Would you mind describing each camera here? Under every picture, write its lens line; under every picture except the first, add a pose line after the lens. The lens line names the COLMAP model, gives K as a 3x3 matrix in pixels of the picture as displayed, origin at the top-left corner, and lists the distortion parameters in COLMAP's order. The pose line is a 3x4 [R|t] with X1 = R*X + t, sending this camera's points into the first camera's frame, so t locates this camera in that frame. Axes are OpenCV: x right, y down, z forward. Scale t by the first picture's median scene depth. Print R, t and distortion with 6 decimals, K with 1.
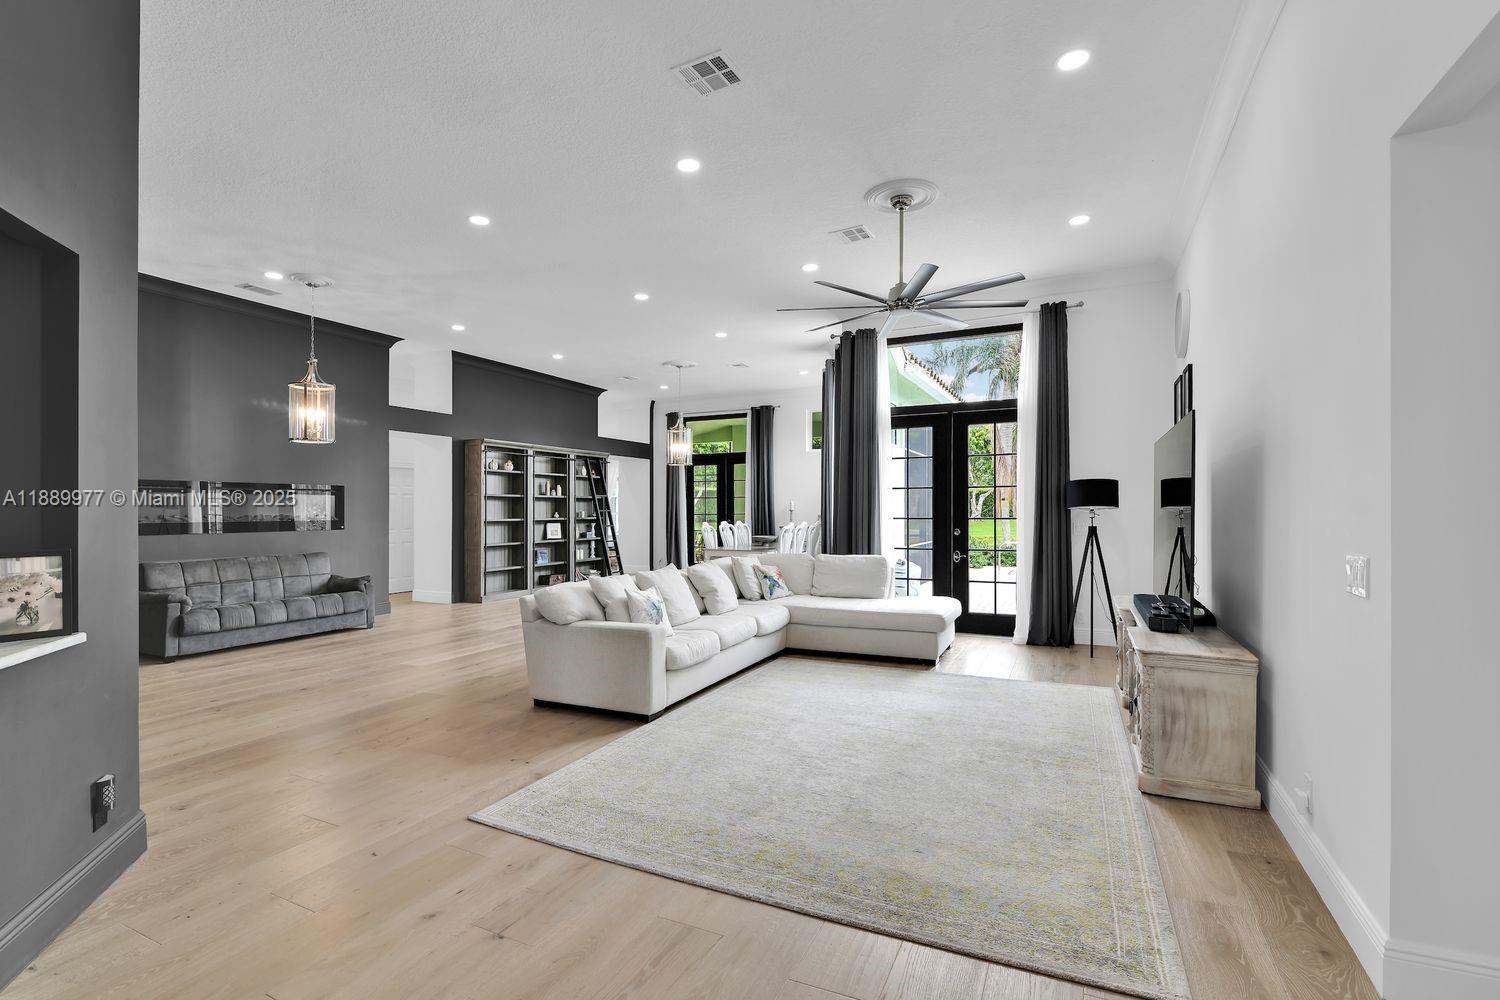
lens RADIAL K [[693.4, 0, 750.0], [0, 693.4, 500.0], [0, 0, 1]] dist [-0.001239, -0.000156]
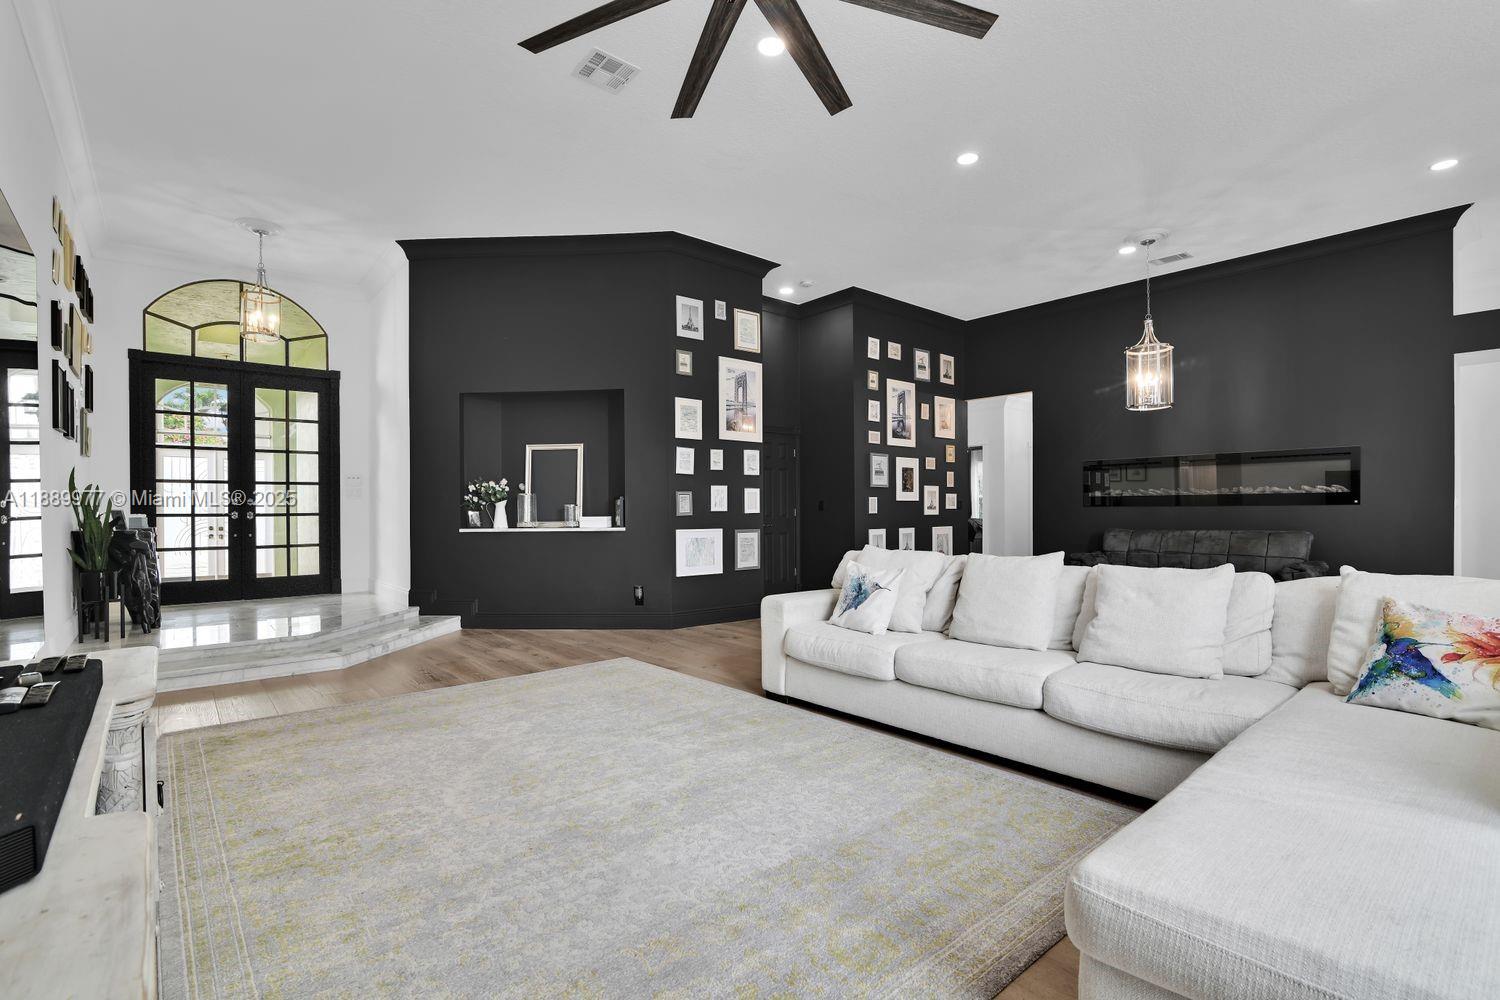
lens RADIAL K [[693.4, 0, 750.0], [0, 693.4, 500.0], [0, 0, 1]] dist [-0.001239, -0.000156]
pose [[-0.413935, -0.008688, -0.910265, 0.464571], [0.021151, 0.999593, -0.019159, 0.047317], [0.910061, -0.027184, -0.413583, 0.896399]]
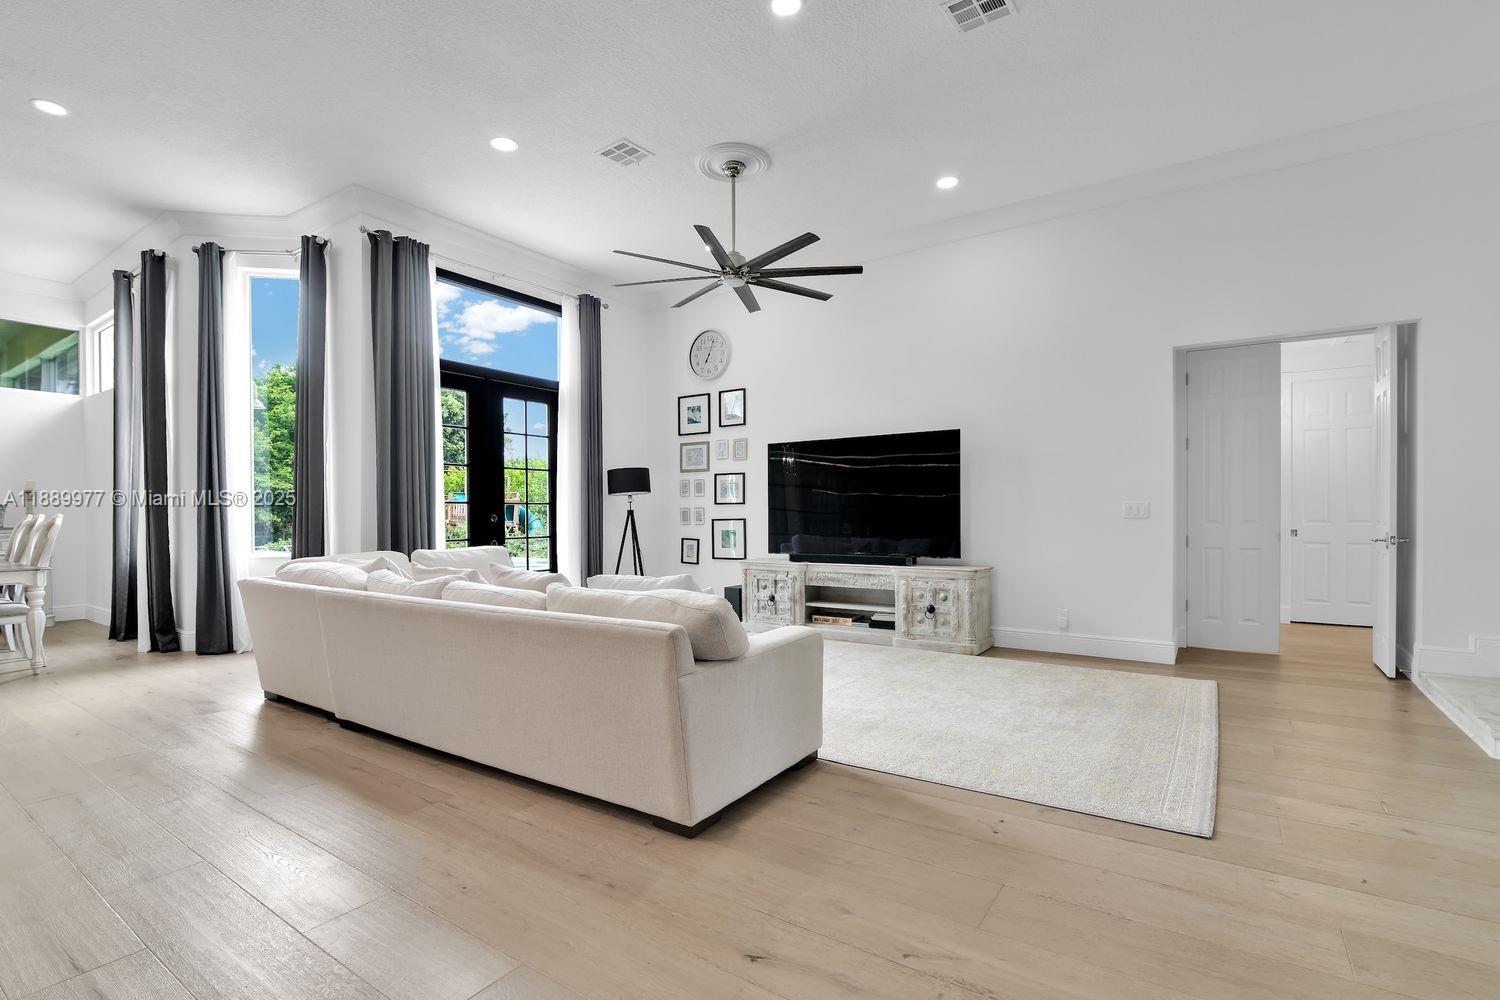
lens RADIAL K [[693.4, 0, 750.0], [0, 693.4, 500.0], [0, 0, 1]] dist [-0.001239, -0.000156]
pose [[0.164206, 0.018268, 0.986257, -0.580510], [-0.009050, 0.999814, -0.017012, 0.039325], [-0.986385, -0.006132, 0.164340, 0.621234]]
